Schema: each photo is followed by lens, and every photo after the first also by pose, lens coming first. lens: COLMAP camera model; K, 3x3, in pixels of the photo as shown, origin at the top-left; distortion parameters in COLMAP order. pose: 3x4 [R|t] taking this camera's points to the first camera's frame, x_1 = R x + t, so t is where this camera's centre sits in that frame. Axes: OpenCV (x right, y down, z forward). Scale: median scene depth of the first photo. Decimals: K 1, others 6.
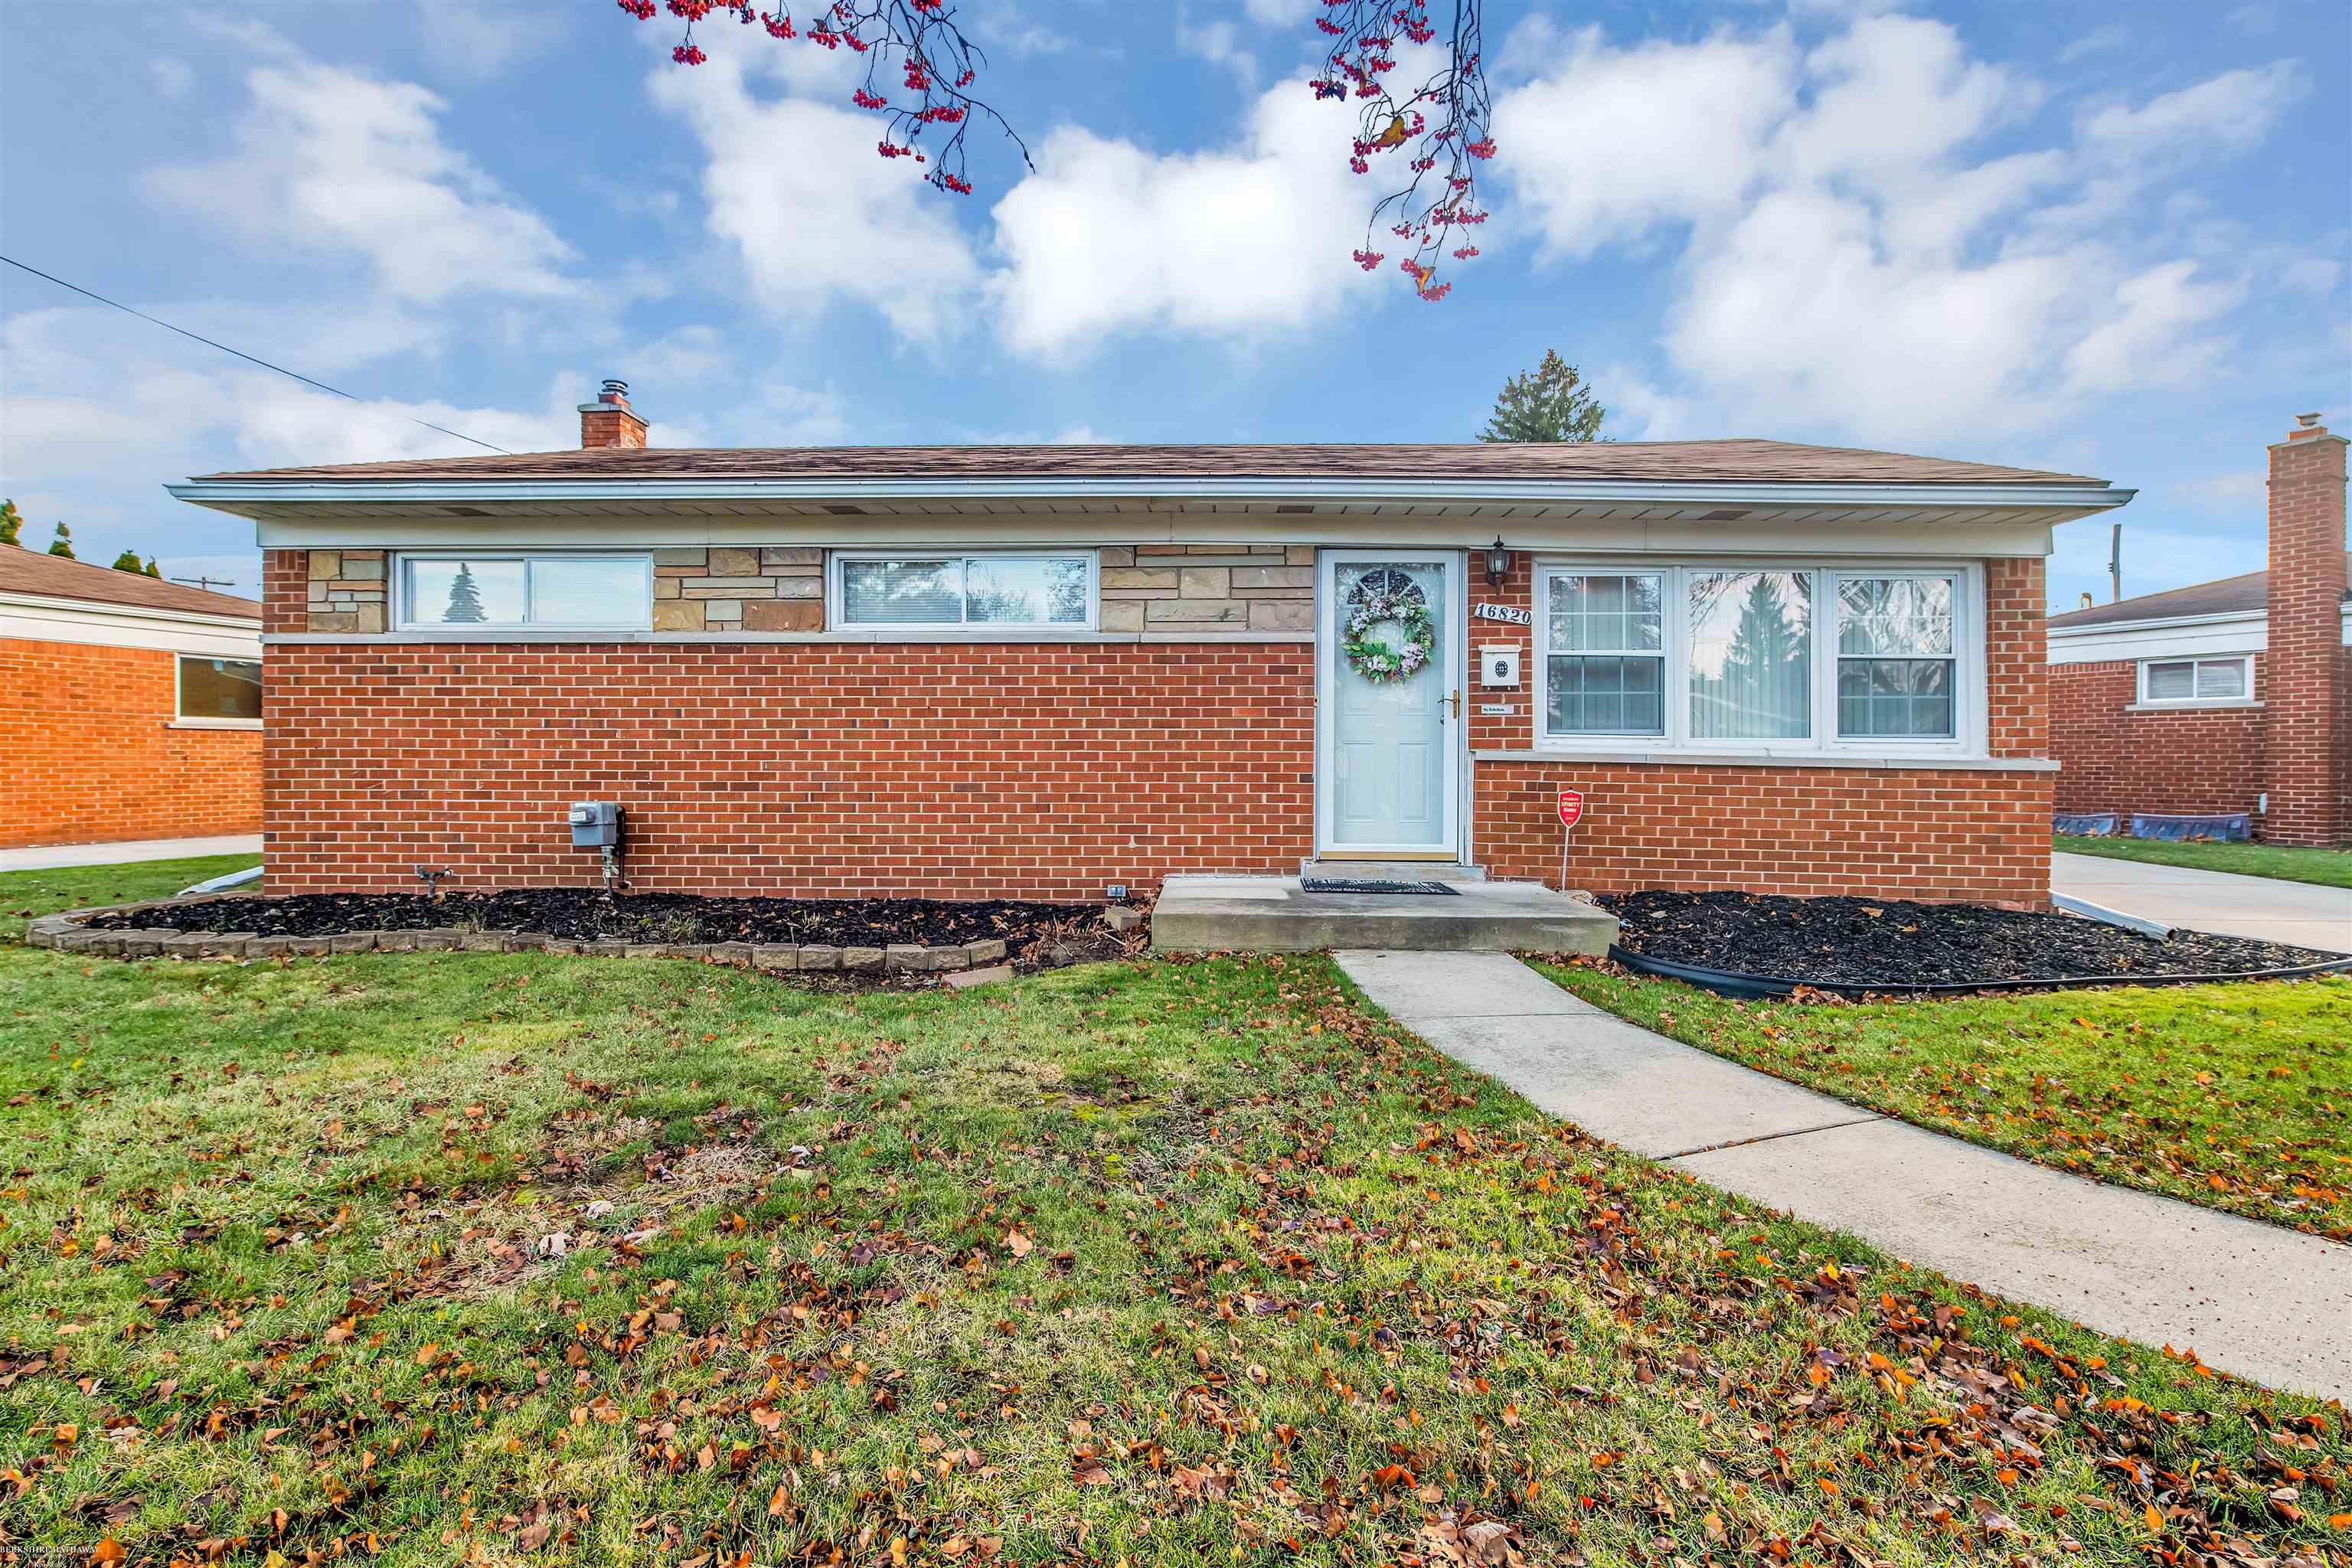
lens RADIAL K [[1184.4, 0, 1176.0], [0, 1184.4, 784.0], [0, 0, 1]] dist [-0.002054, -0.000447]
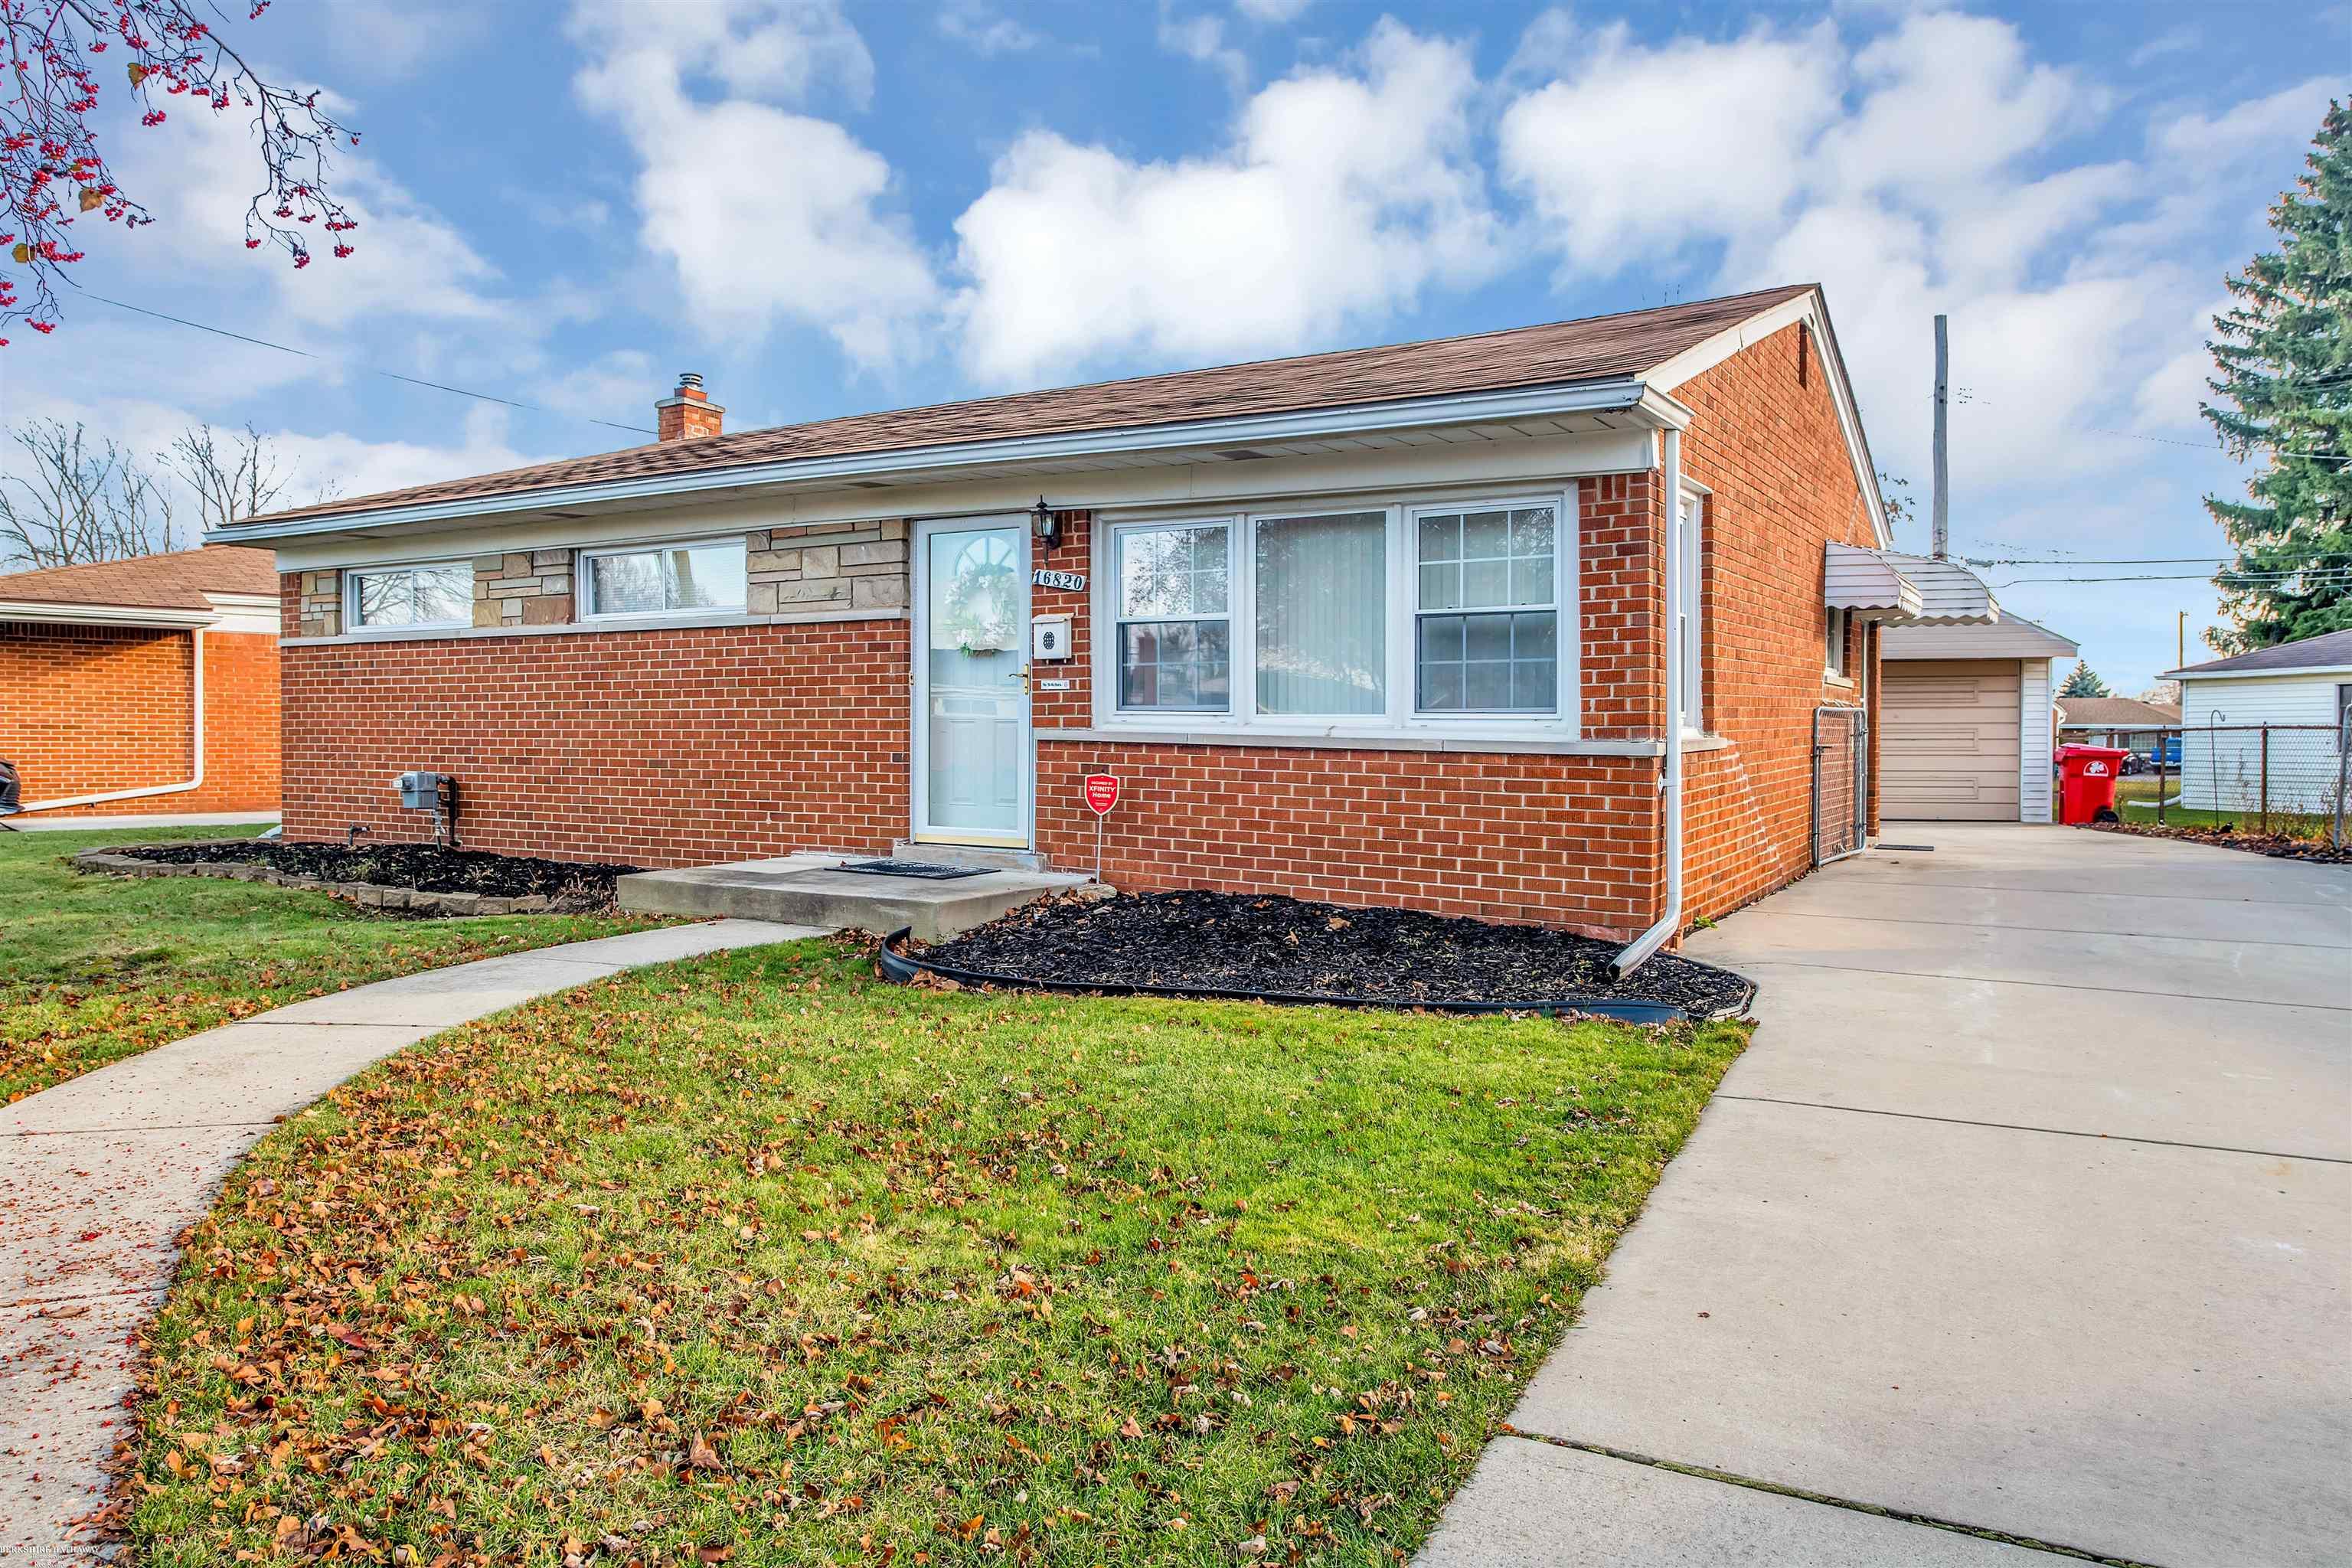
lens RADIAL K [[1642.6, 0, 1176.0], [0, 1642.6, 784.0], [0, 0, 1]] dist [-0.001301, 0.001091]
pose [[0.861660, 0.016700, -0.507212, 0.997671], [-0.013076, 0.999857, 0.010706, -0.000683], [0.507318, -0.002593, 0.861755, -0.048592]]
